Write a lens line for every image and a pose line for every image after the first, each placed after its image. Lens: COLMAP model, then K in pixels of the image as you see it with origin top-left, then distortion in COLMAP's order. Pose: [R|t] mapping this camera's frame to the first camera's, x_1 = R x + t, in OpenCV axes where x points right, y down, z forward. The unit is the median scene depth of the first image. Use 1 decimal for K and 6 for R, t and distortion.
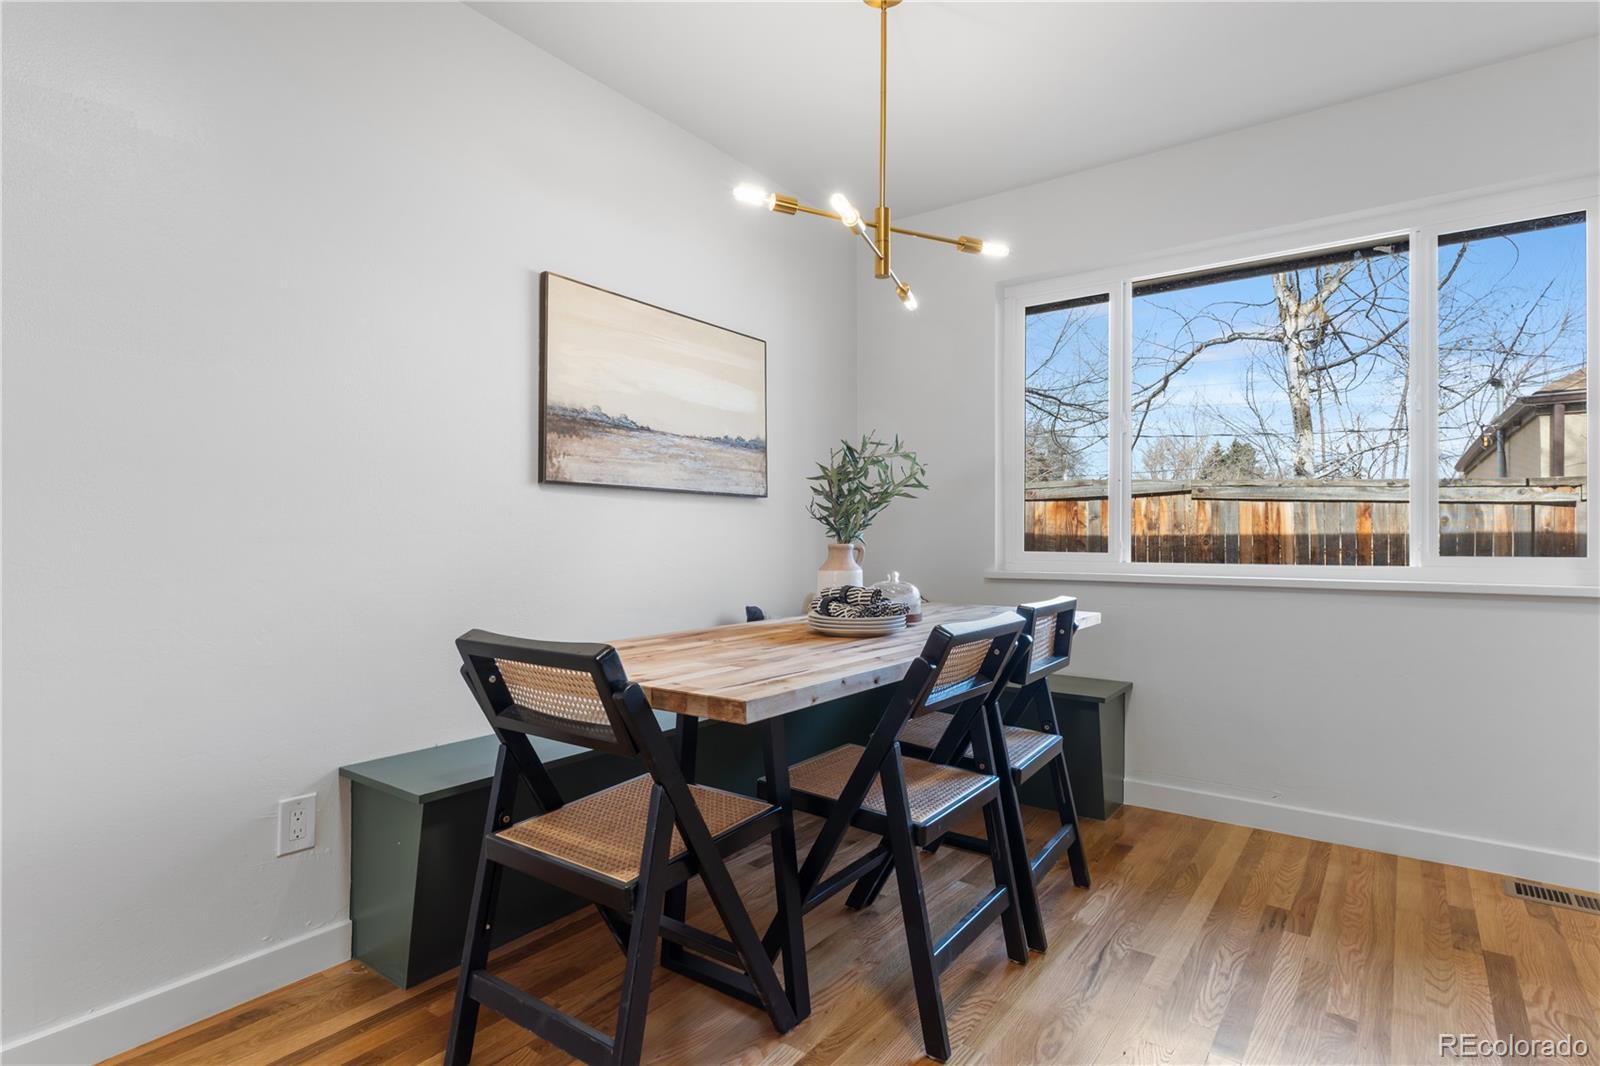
lens RADIAL K [[821.1, 0, 793.5], [0, 821.1, 525.3], [0, 0, 1]] dist [-0.001901, -0.000912]
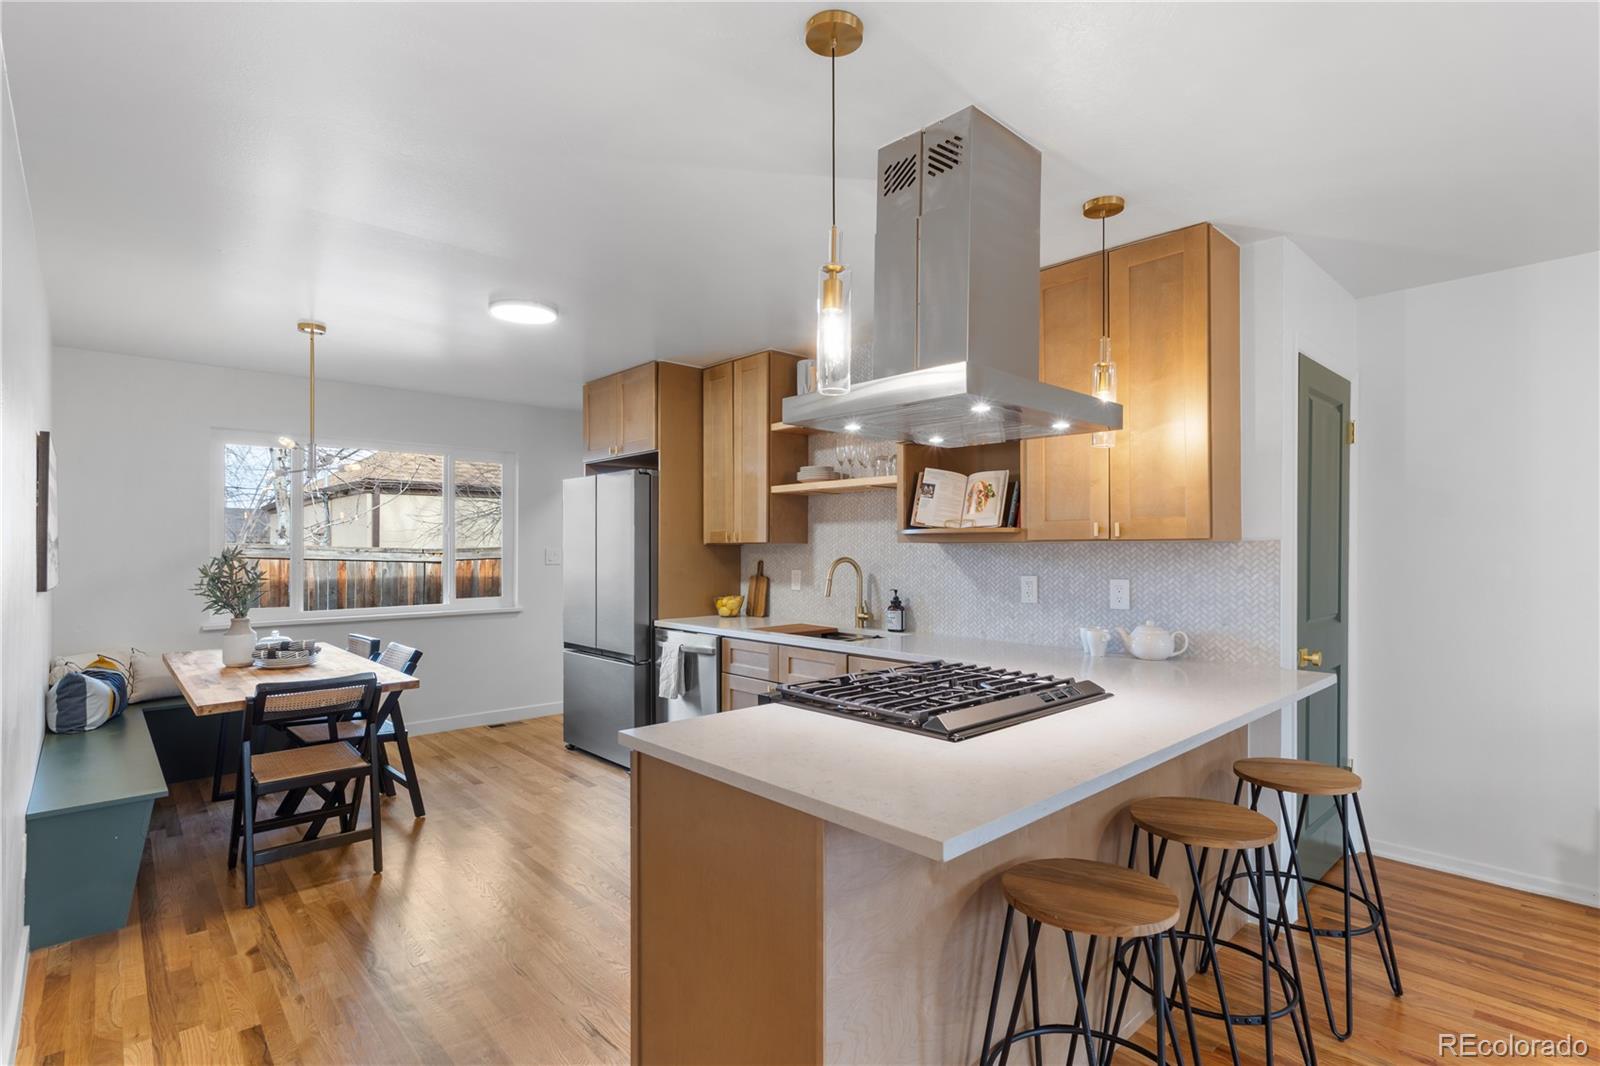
lens RADIAL K [[767.8, 0, 804.1], [0, 767.8, 546.3], [0, 0, 1]] dist [0.002426, 0.001135]
pose [[0.194719, -0.000291, 0.980859, -0.898949], [-0.011661, 0.999929, 0.002611, -0.100190], [-0.980790, -0.011946, 0.194702, -0.301495]]
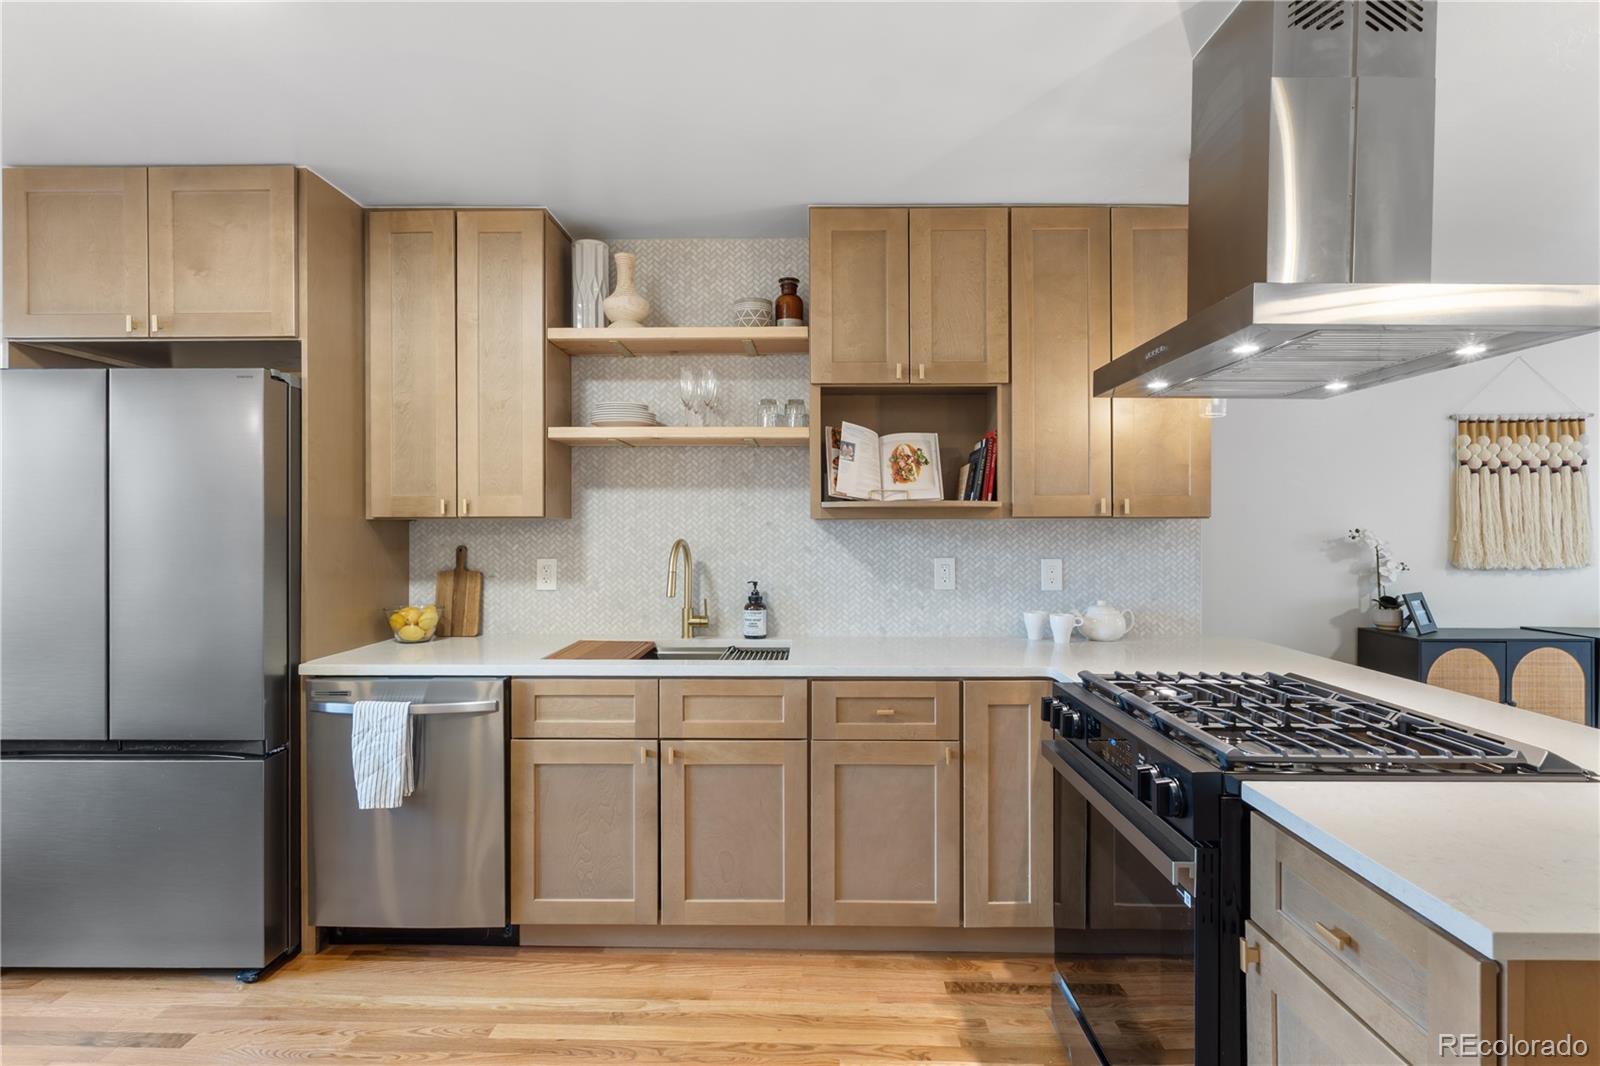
lens RADIAL K [[767.8, 0, 796.6], [0, 767.8, 521.9], [0, 0, 1]] dist [0.002426, 0.001135]
pose [[-0.578475, 0.001172, 0.815699, -0.468069], [-0.013092, 0.999857, -0.010721, -0.091712], [-0.815595, -0.016881, -0.578377, 0.245972]]
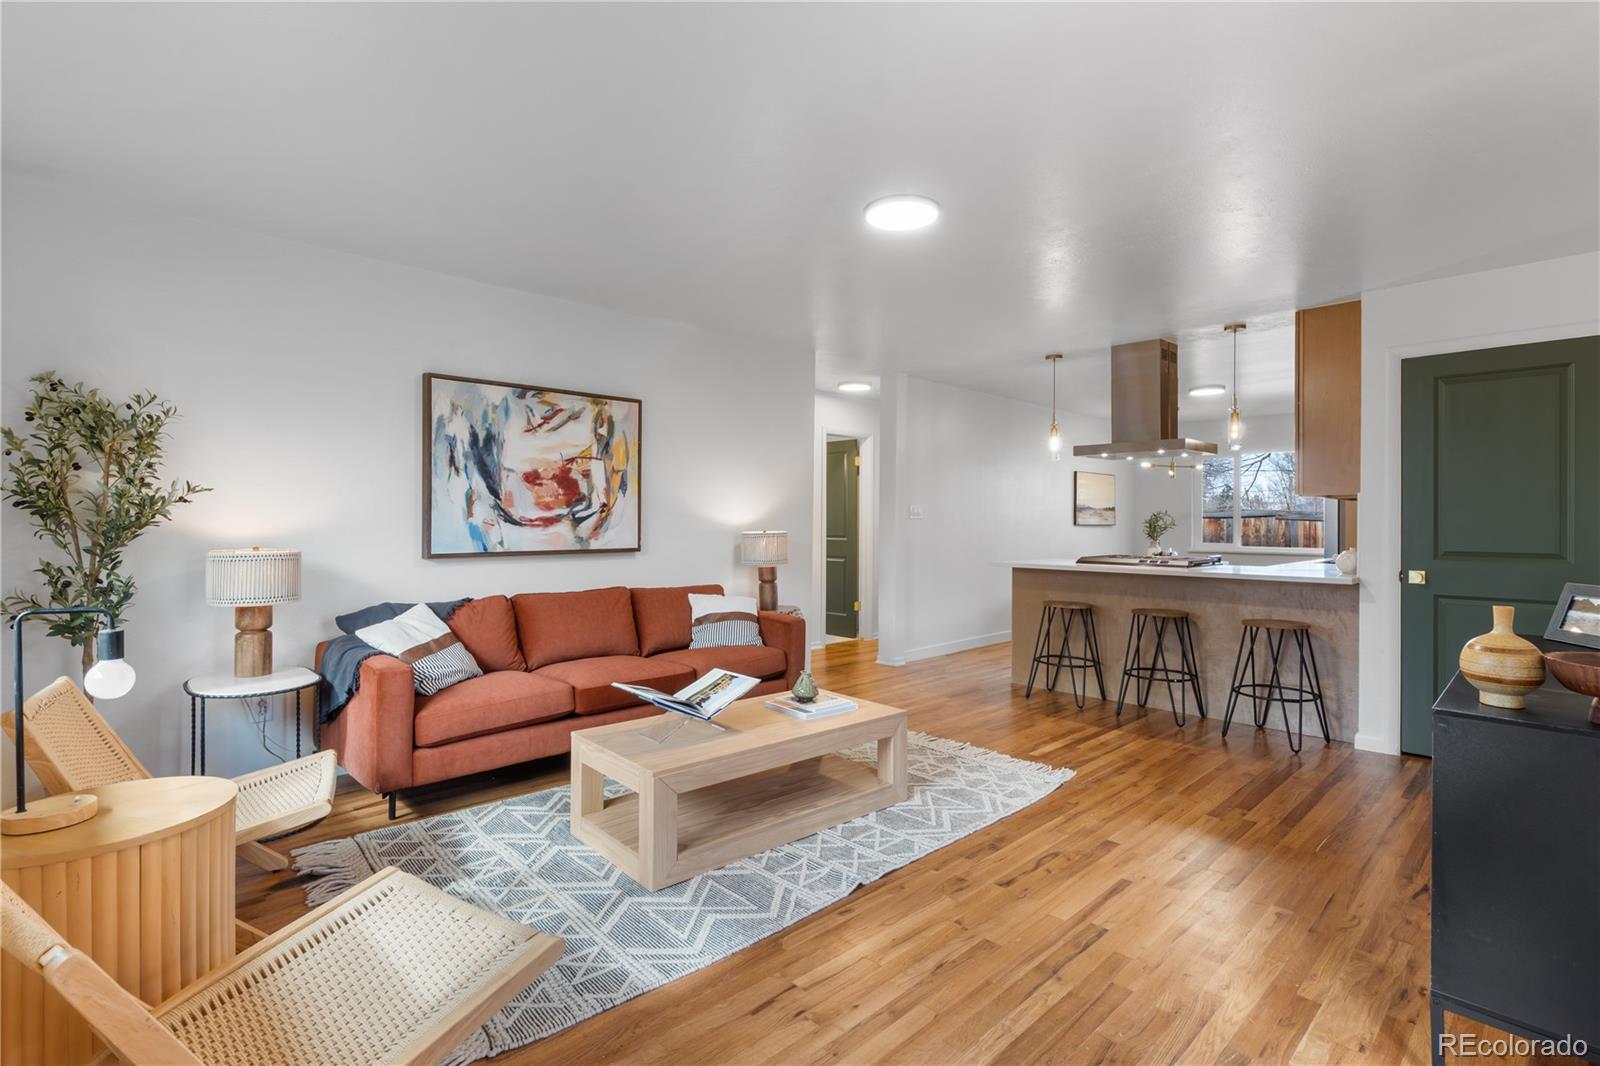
lens RADIAL K [[767.8, 0, 811.2], [0, 767.8, 523.2], [0, 0, 1]] dist [0.002426, 0.001135]
pose [[0.988457, 0.001192, -0.151497, -0.698448], [0.001171, 0.999879, 0.015507, -0.083119], [0.151497, -0.015505, 0.988336, -1.960516]]
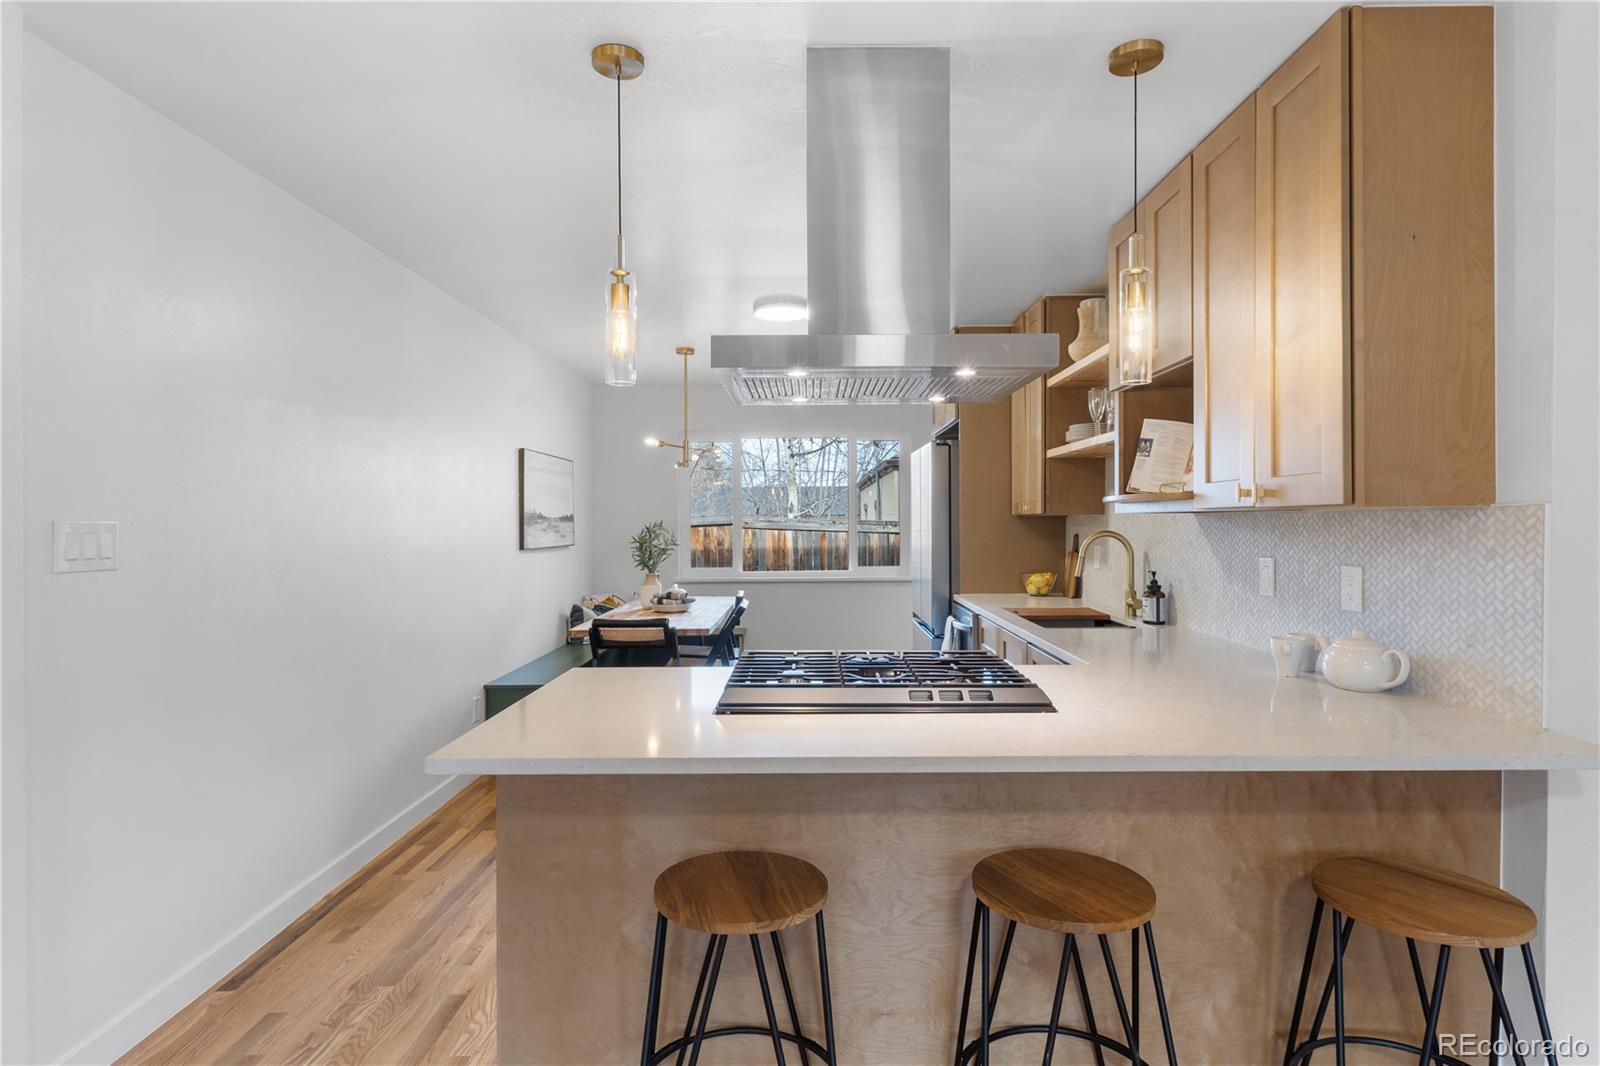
lens RADIAL K [[821.1, 0, 806.5], [0, 821.1, 534.1], [0, 0, 1]] dist [-0.001901, -0.000912]
pose [[0.810738, -0.015961, 0.585192, -0.658067], [-0.000700, 0.999601, 0.028233, -0.106290], [-0.585409, -0.023299, 0.810403, -0.767939]]
